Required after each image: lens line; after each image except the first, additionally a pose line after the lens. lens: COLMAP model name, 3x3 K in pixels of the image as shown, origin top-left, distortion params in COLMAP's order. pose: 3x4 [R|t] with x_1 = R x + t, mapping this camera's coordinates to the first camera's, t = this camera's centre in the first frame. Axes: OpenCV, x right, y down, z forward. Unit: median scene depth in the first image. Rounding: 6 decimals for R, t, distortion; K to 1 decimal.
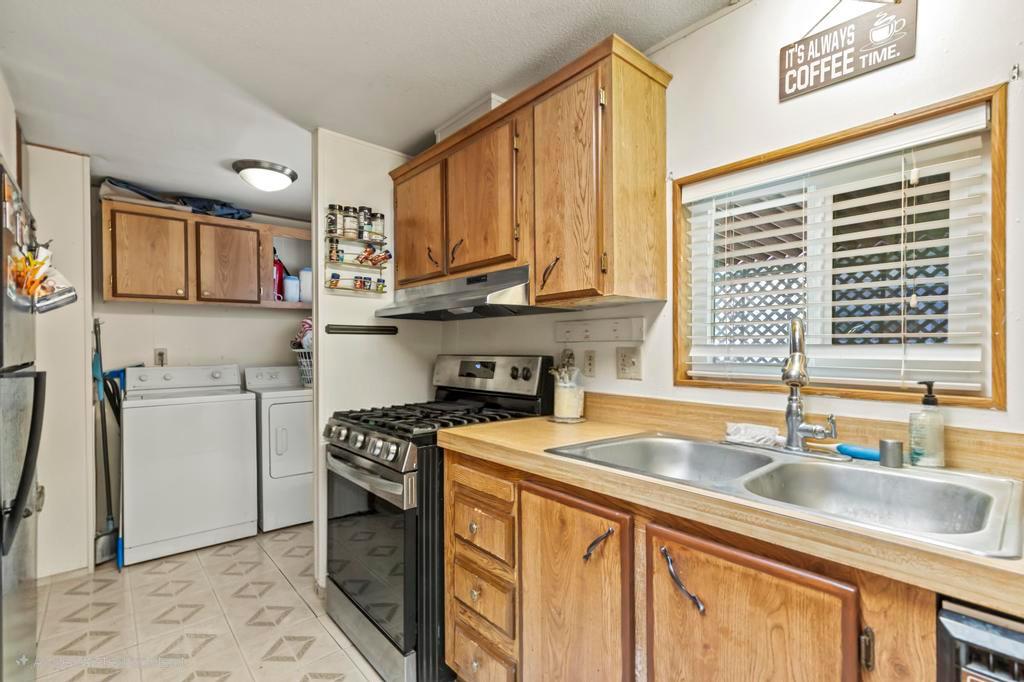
lens RADIAL K [[463.4, 0, 510.9], [0, 463.4, 345.2], [0, 0, 1]] dist [0.009173, -0.003015]
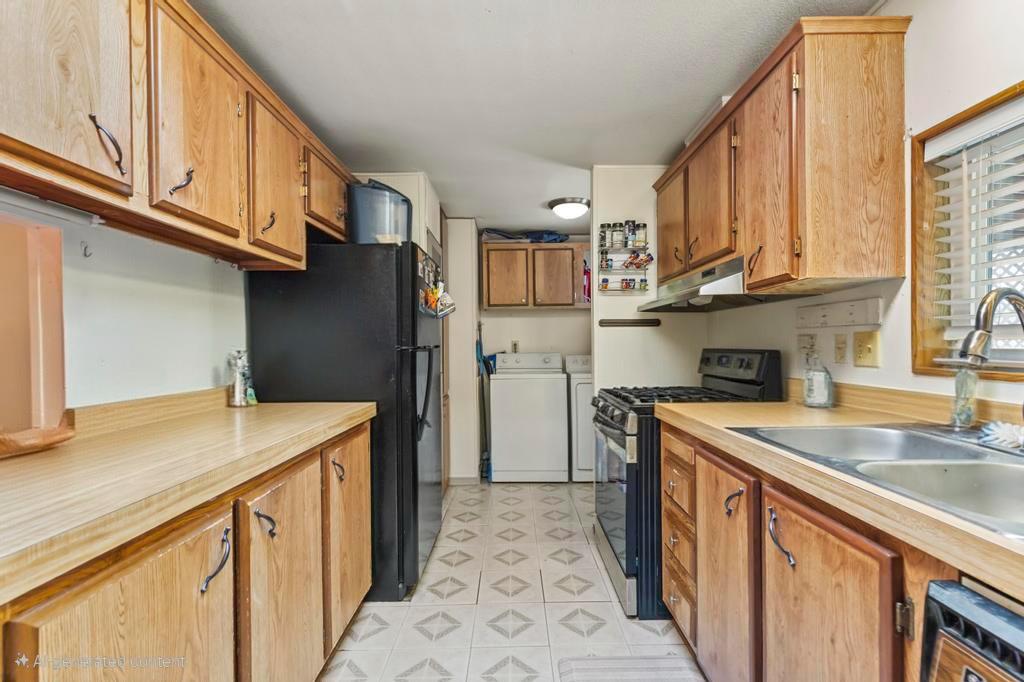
lens RADIAL K [[463.4, 0, 511.3], [0, 463.4, 344.0], [0, 0, 1]] dist [0.009173, -0.003015]
pose [[0.747627, -0.000908, -0.664118, 0.362668], [0.004181, 0.999986, 0.003339, 0.023822], [0.664106, -0.005273, 0.747620, -0.145465]]
